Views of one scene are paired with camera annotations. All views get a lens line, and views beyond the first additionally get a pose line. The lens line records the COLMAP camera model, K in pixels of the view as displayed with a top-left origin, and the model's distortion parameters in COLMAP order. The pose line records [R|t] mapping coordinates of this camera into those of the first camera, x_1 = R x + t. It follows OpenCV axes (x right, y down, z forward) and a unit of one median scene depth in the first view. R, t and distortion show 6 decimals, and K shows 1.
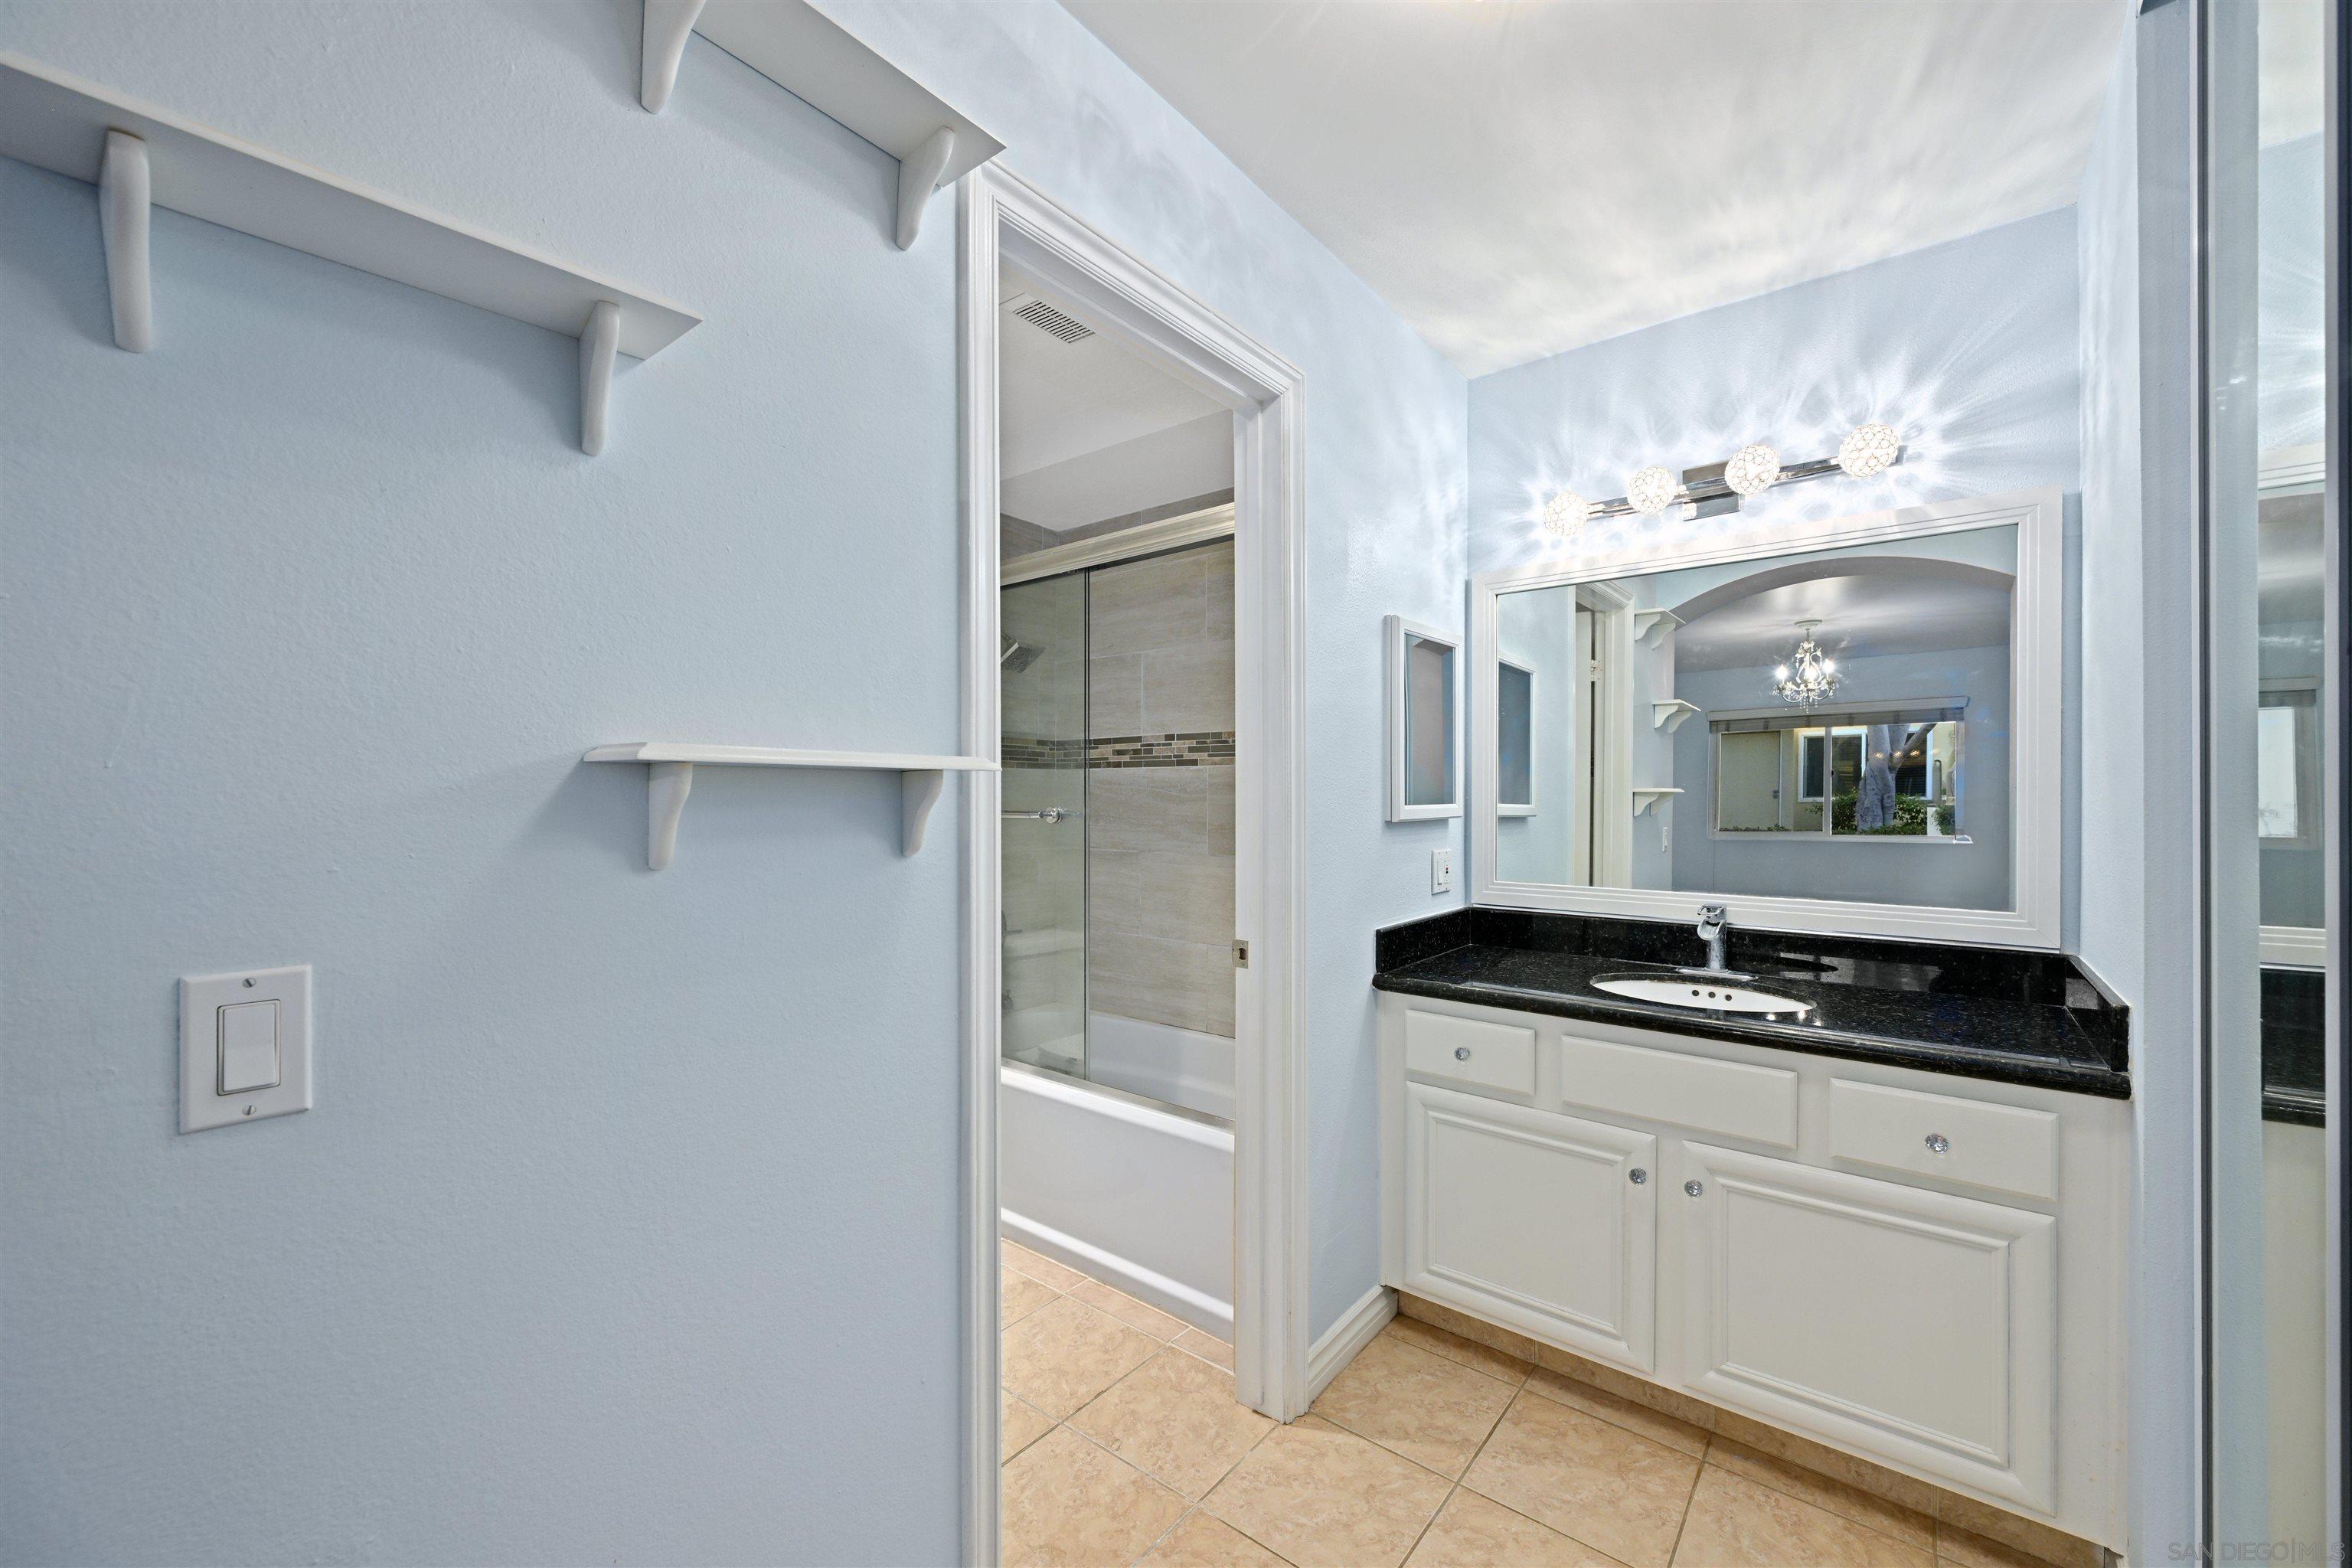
lens RADIAL K [[929.4, 0, 1189.4], [0, 929.4, 794.6], [0, 0, 1]] dist [0.000440, 0.000181]
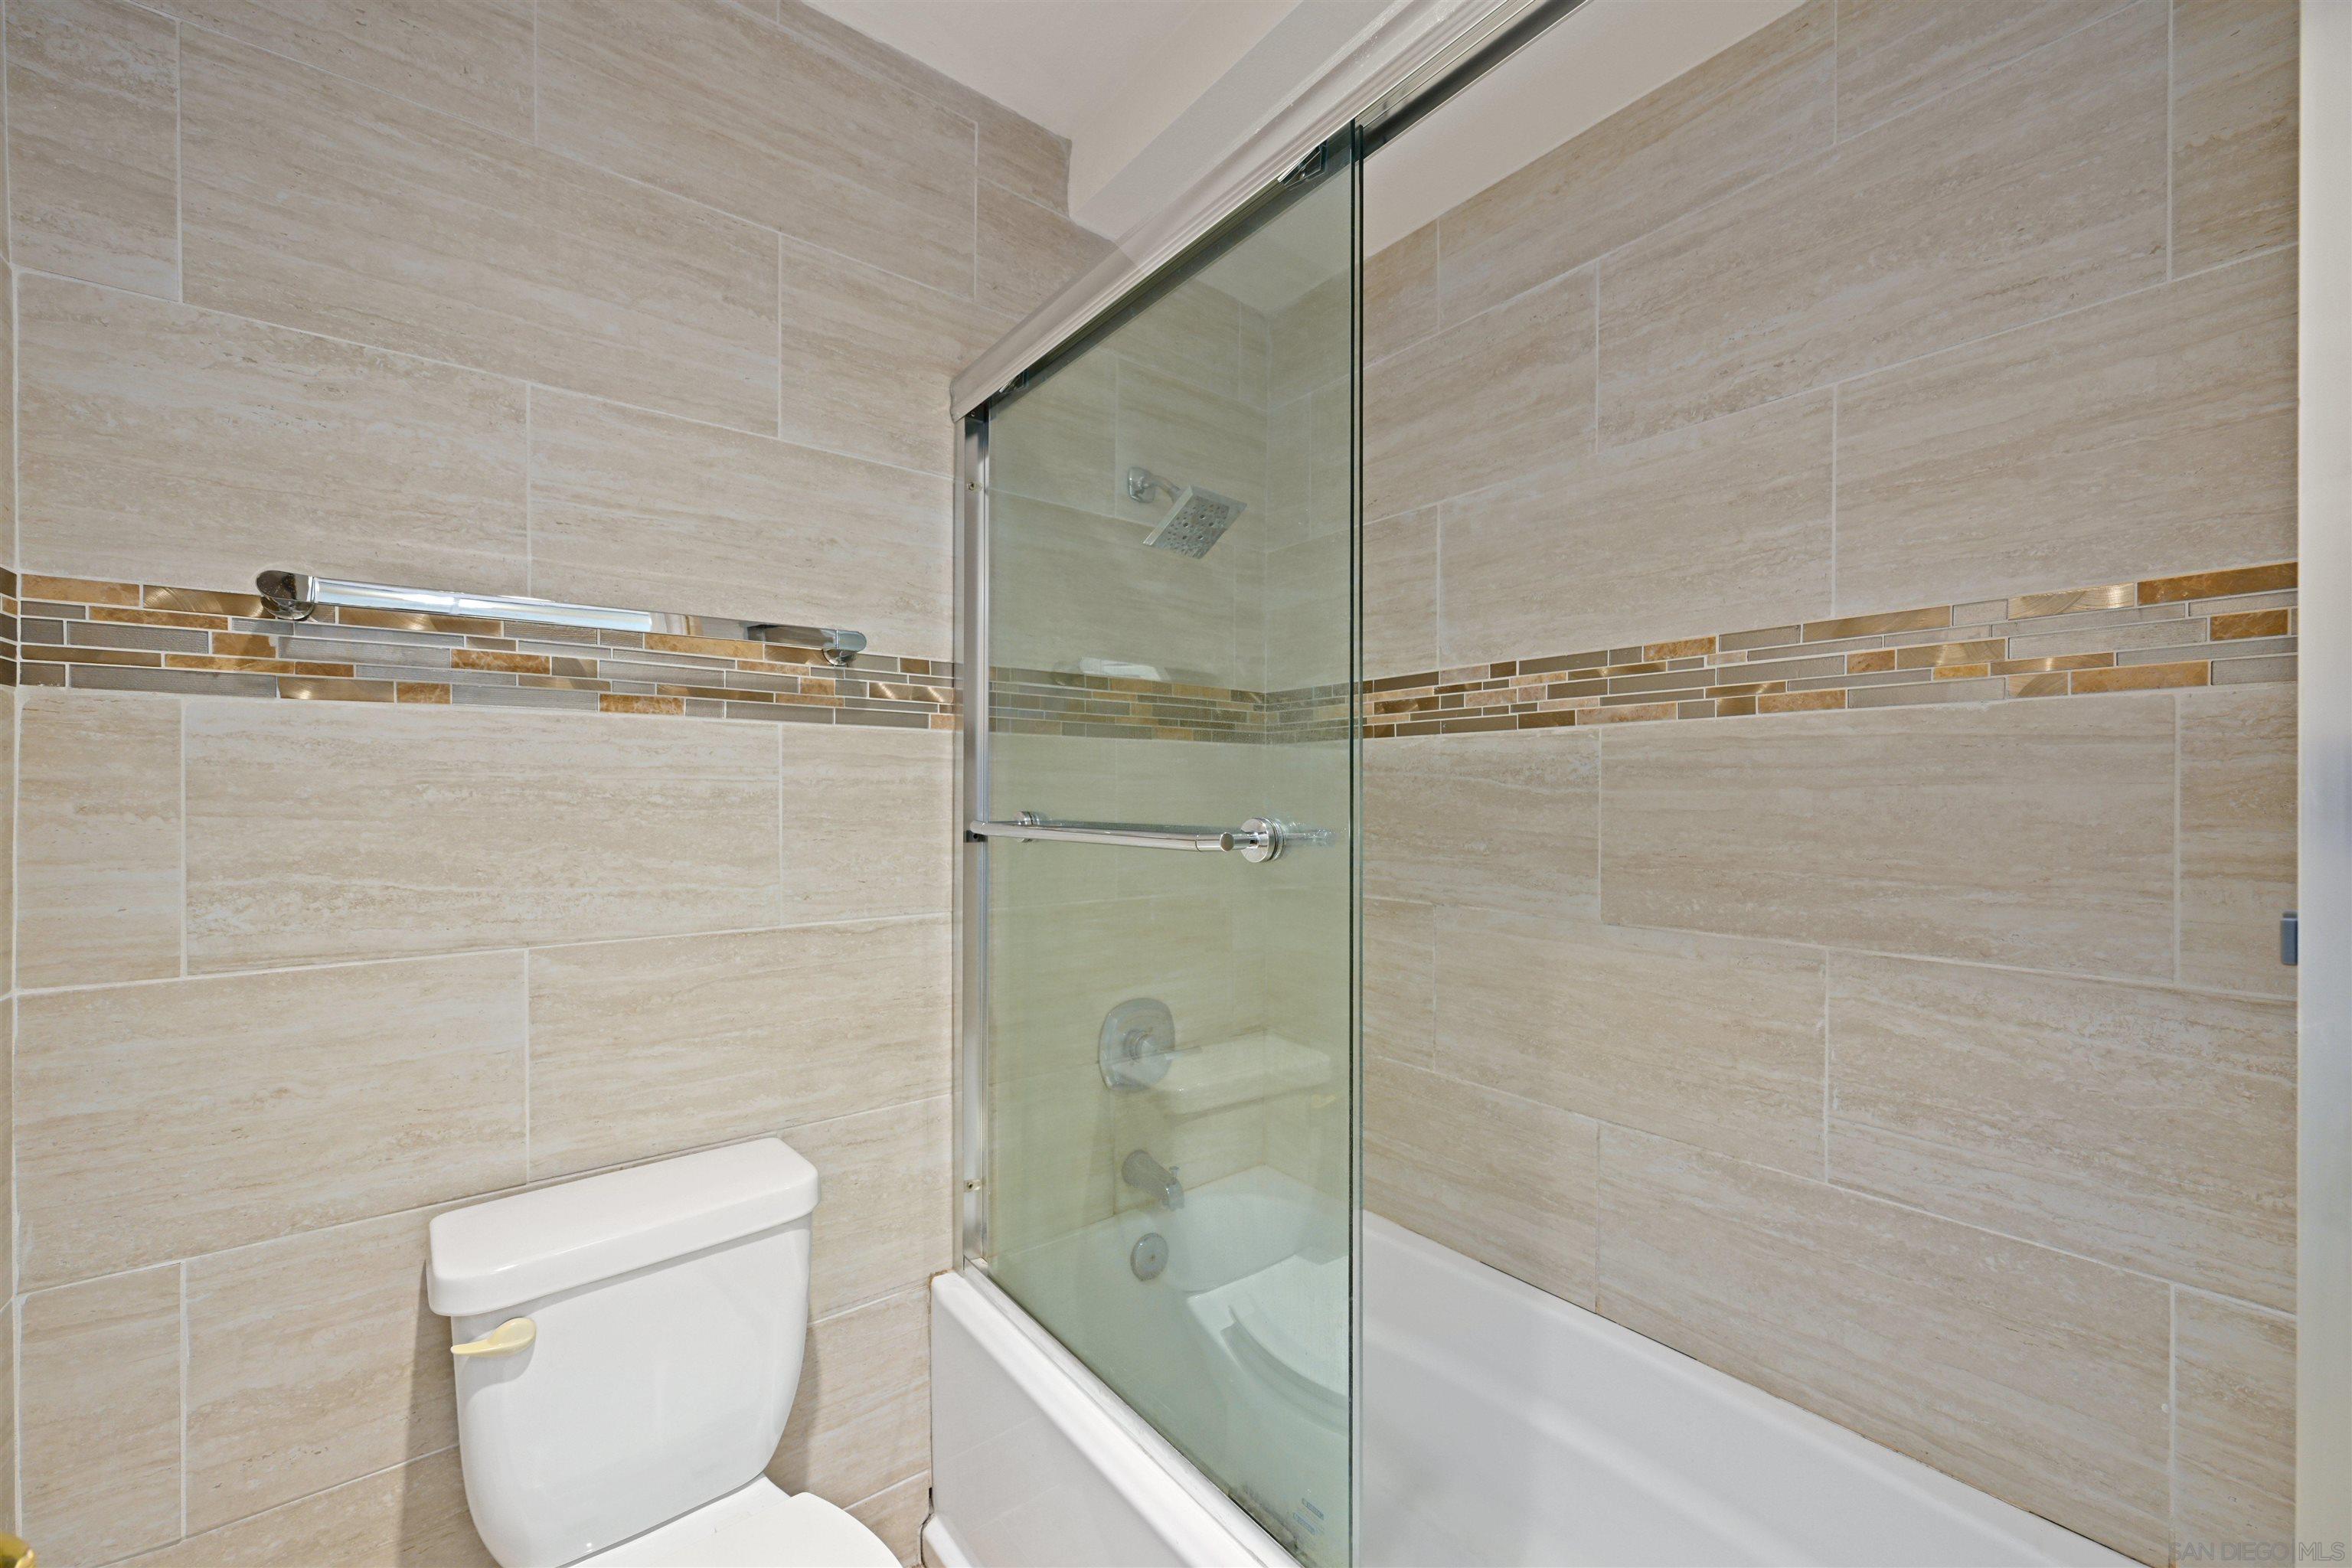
lens RADIAL K [[929.4, 0, 1182.1], [0, 929.4, 793.7], [0, 0, 1]] dist [0.000440, 0.000181]
pose [[0.973472, 0.000417, -0.228805, -0.072231], [-0.000862, 0.999998, -0.001842, 0.003502], [0.228804, 0.001990, 0.973471, 0.494437]]
